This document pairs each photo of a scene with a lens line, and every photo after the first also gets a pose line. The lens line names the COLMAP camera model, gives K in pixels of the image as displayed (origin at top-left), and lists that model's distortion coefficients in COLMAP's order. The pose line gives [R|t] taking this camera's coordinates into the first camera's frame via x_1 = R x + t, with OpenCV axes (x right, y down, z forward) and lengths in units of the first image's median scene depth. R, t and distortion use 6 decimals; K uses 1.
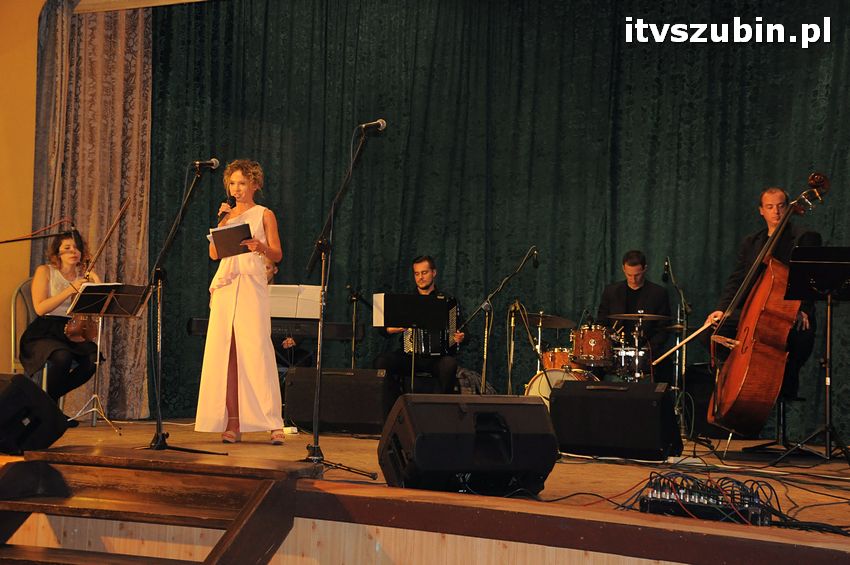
lens RADIAL K [[1290.8, 0, 424.7], [0, 1290.8, 281.7], [0, 0, 1]] dist [0.201163, 0.000000]
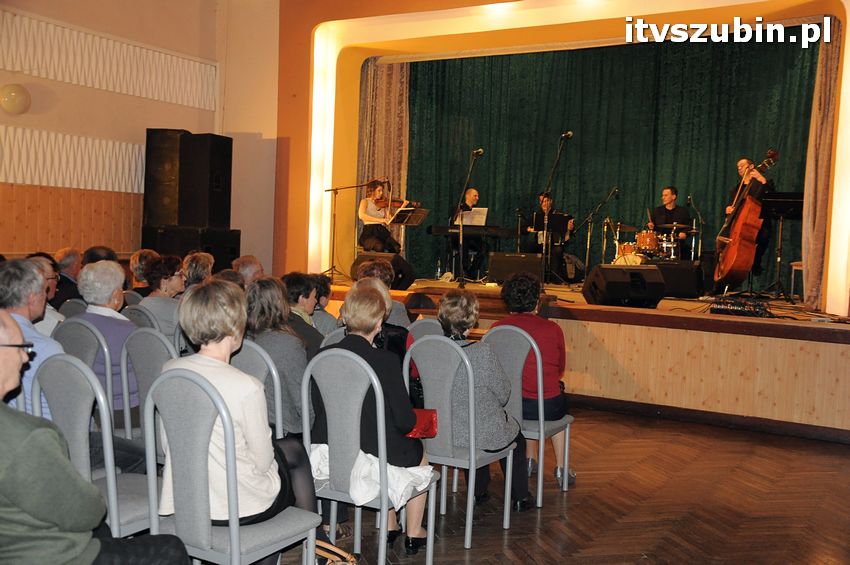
lens RADIAL K [[900.7, 0, 426.1], [0, 900.7, 281.1], [0, 0, 1]] dist [0.017519, 0.000000]
pose [[0.999245, 0.005641, -0.038441, -0.123983], [-0.001911, 0.995341, 0.096398, -0.016020], [0.038806, -0.096251, 0.994600, -0.273337]]
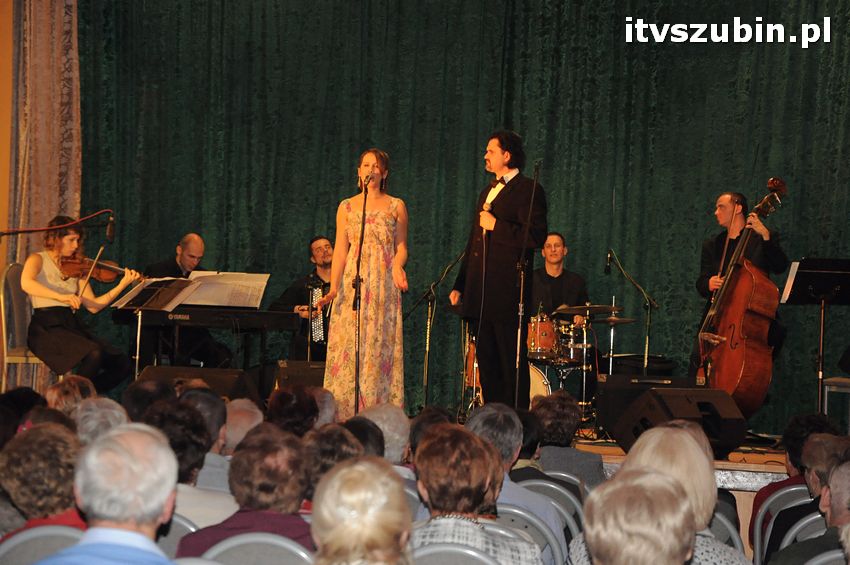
lens RADIAL K [[2582.3, 0, 425.5], [0, 2582.3, 281.5], [0, 0, 1]] dist [1.095047, 0.000000]
pose [[0.918002, 0.008463, 0.396486, -0.660886], [-0.027203, 0.998761, 0.041665, -0.065976], [-0.395642, -0.049034, 0.917095, -0.698825]]
